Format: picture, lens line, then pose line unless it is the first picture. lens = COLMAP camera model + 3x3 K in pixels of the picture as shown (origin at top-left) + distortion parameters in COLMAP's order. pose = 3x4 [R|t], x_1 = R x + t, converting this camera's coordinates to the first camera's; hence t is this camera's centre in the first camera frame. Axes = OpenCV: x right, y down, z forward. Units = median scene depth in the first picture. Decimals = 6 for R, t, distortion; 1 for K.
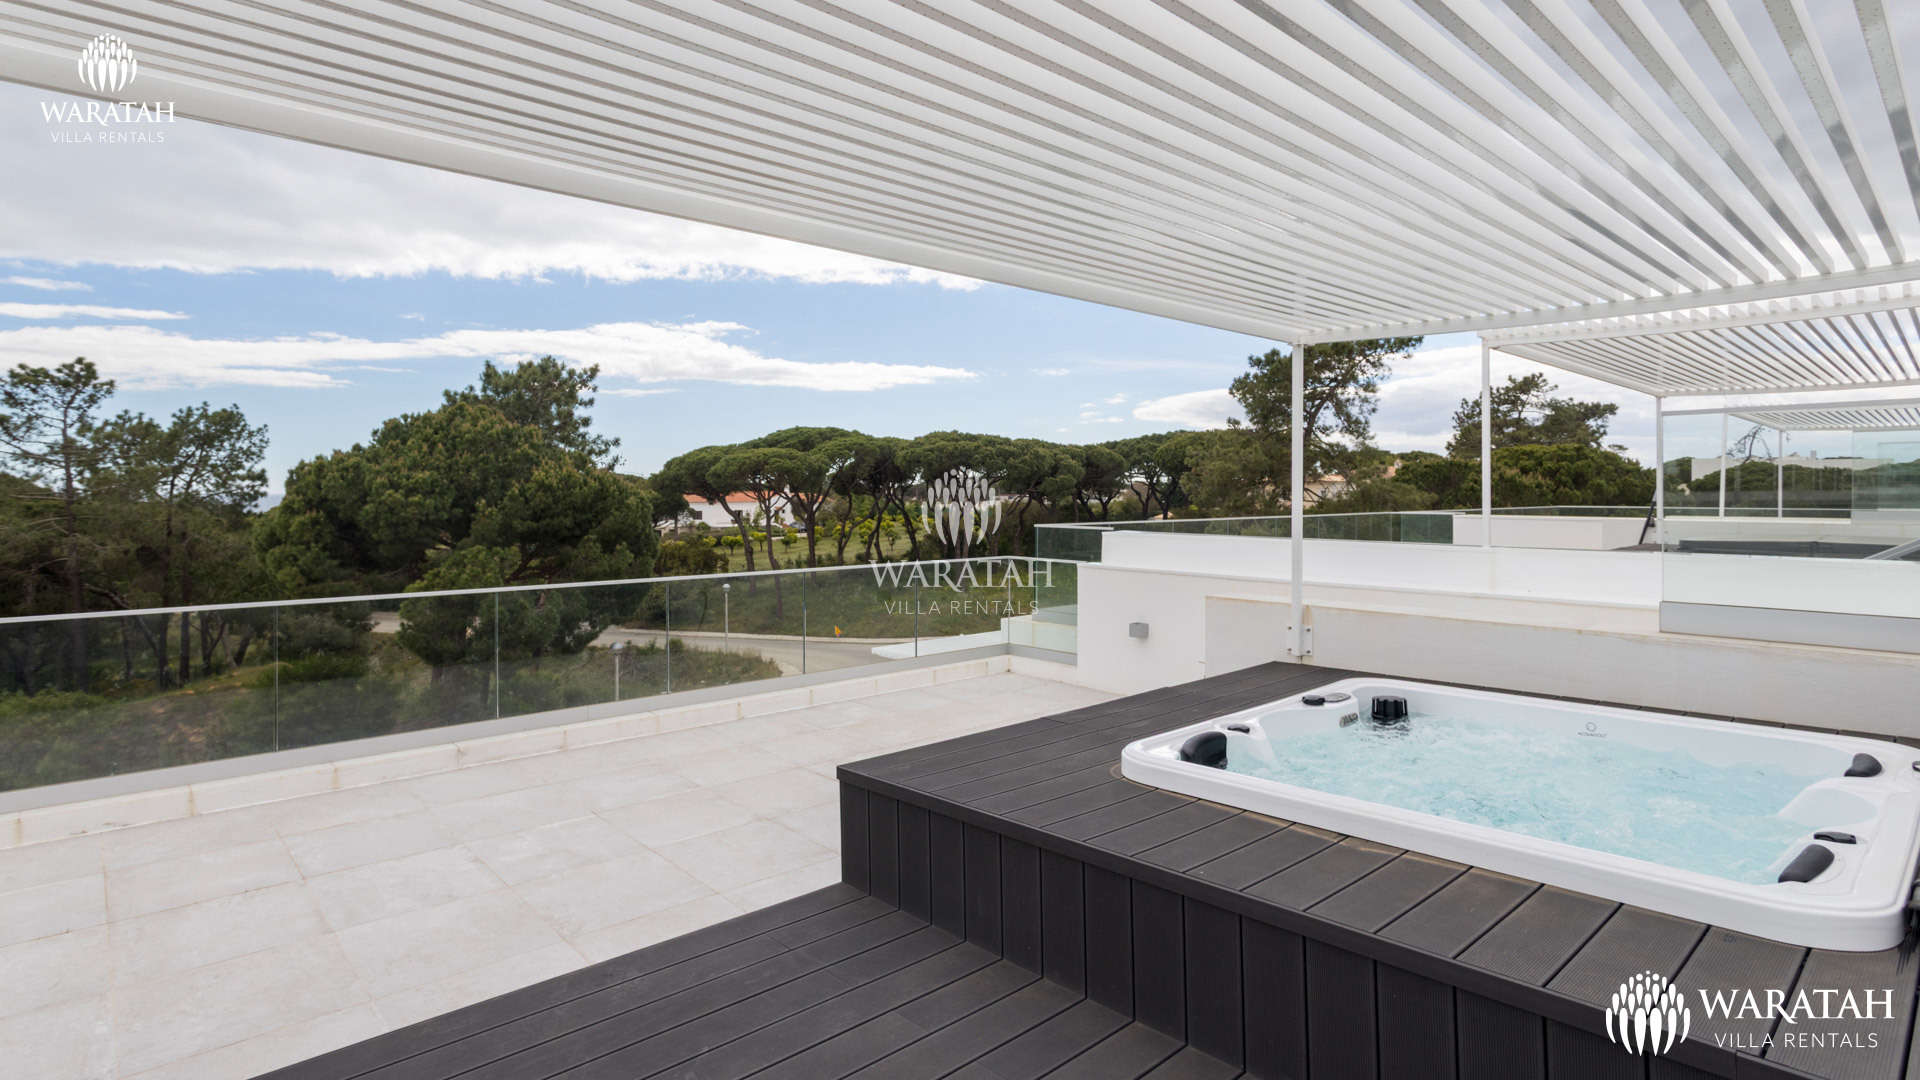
lens RADIAL K [[964.1, 0, 943.9], [0, 964.1, 482.6], [0, 0, 1]] dist [-0.010896, -0.000076]
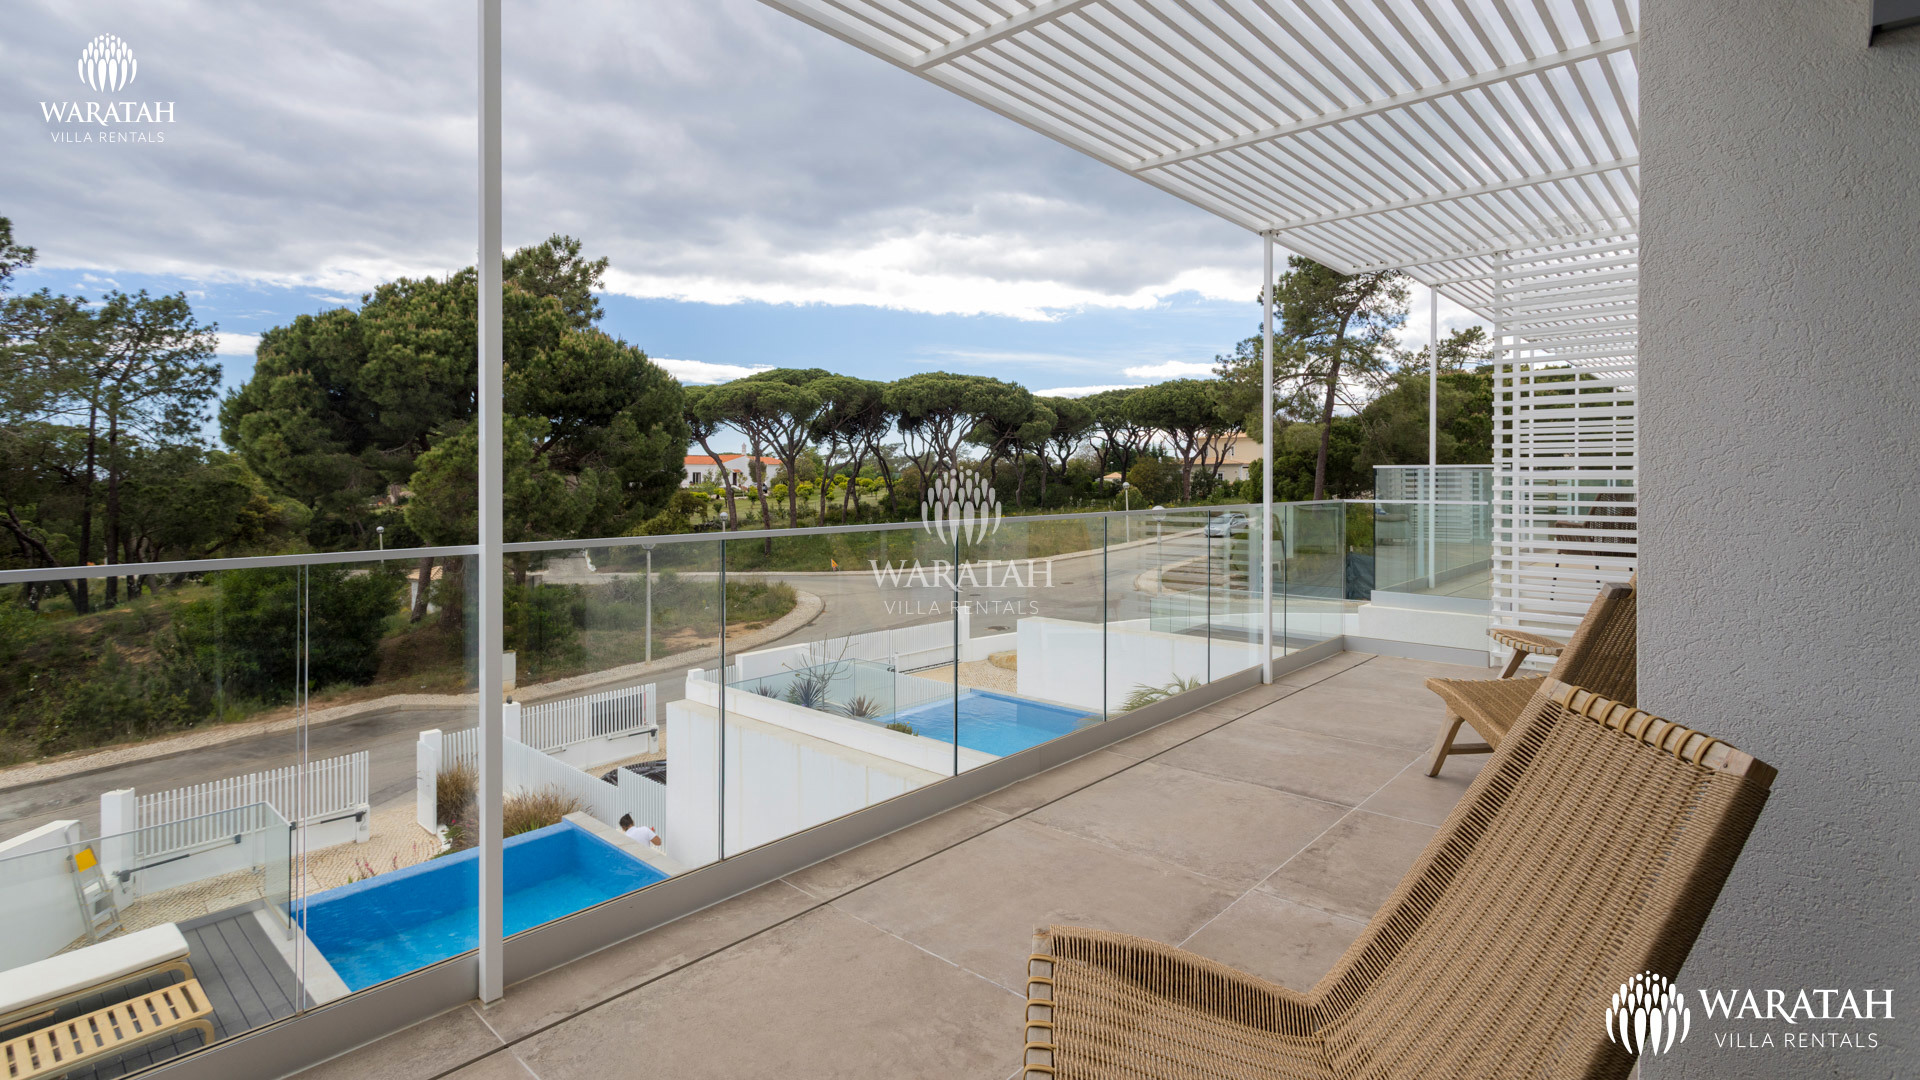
lens RADIAL K [[908.5, 0, 961.9], [0, 908.5, 452.4], [0, 0, 1]] dist [0.002150, 0.000292]
pose [[0.995343, -0.000903, 0.096394, -0.127247], [0.002326, 0.999890, -0.014657, 0.097755], [-0.096370, 0.014813, 0.995235, 0.119722]]
